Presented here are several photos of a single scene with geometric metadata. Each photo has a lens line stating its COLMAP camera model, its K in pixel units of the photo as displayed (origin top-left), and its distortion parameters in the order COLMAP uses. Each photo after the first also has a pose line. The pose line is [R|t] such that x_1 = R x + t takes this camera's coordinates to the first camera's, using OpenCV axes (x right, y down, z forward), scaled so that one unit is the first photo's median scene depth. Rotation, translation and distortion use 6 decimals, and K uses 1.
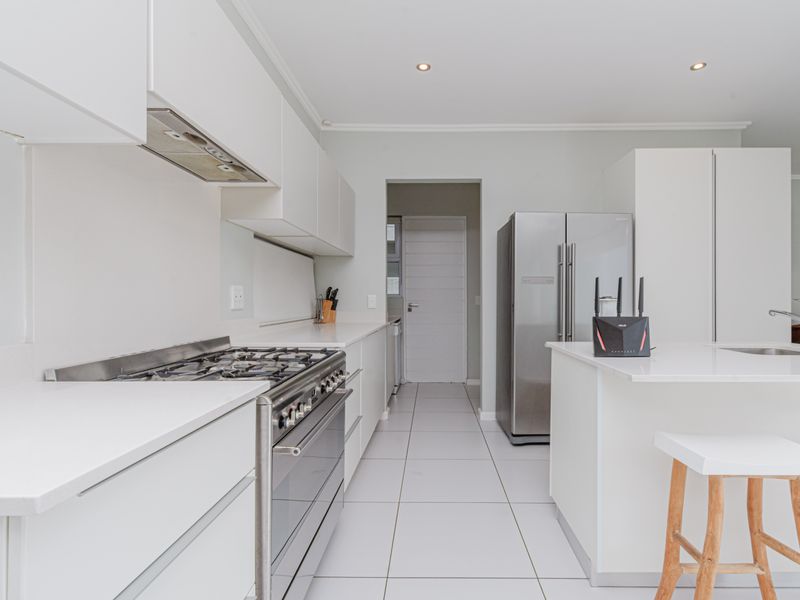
lens RADIAL K [[420.7, 0, 439.6], [0, 420.7, 300.6], [0, 0, 1]] dist [0.000265, 0.000273]
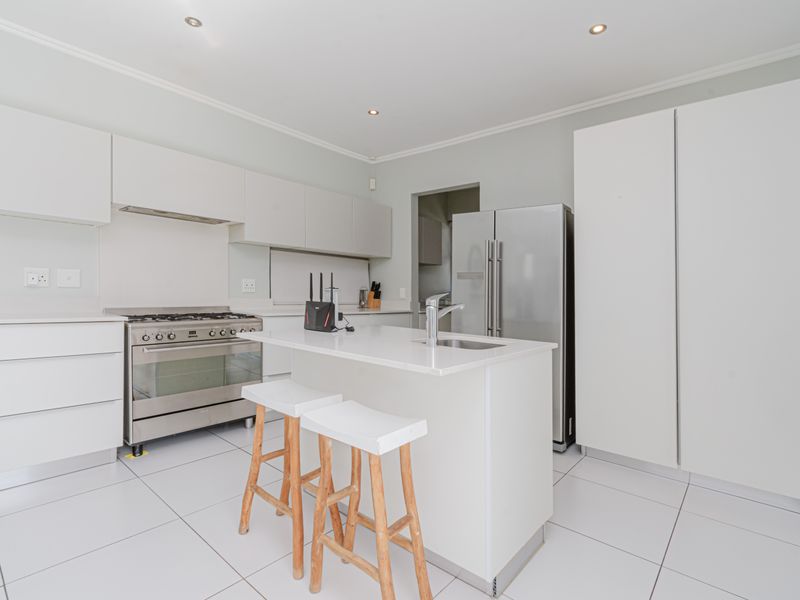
lens RADIAL K [[414.7, 0, 400.0], [0, 414.7, 300.0], [0, 0, 1]] dist [-0.000517, 0.000300]
pose [[0.751671, 0.036794, -0.658511, 0.693736], [-0.033016, 0.999290, 0.018148, 0.000016], [0.658711, 0.008100, 0.752353, 0.071856]]
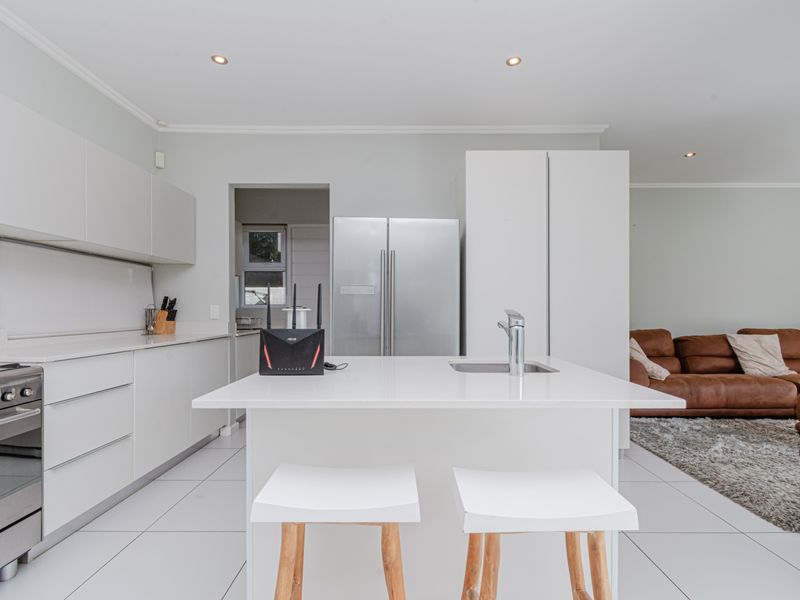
lens RADIAL K [[416.0, 0, 414.9], [0, 416.0, 309.2], [0, 0, 1]] dist [0.001672, 0.001014]
pose [[0.999958, 0.001333, 0.009105, 0.303322], [-0.001284, 0.999984, -0.005440, 0.000520], [-0.009112, 0.005428, 0.999944, 0.059580]]
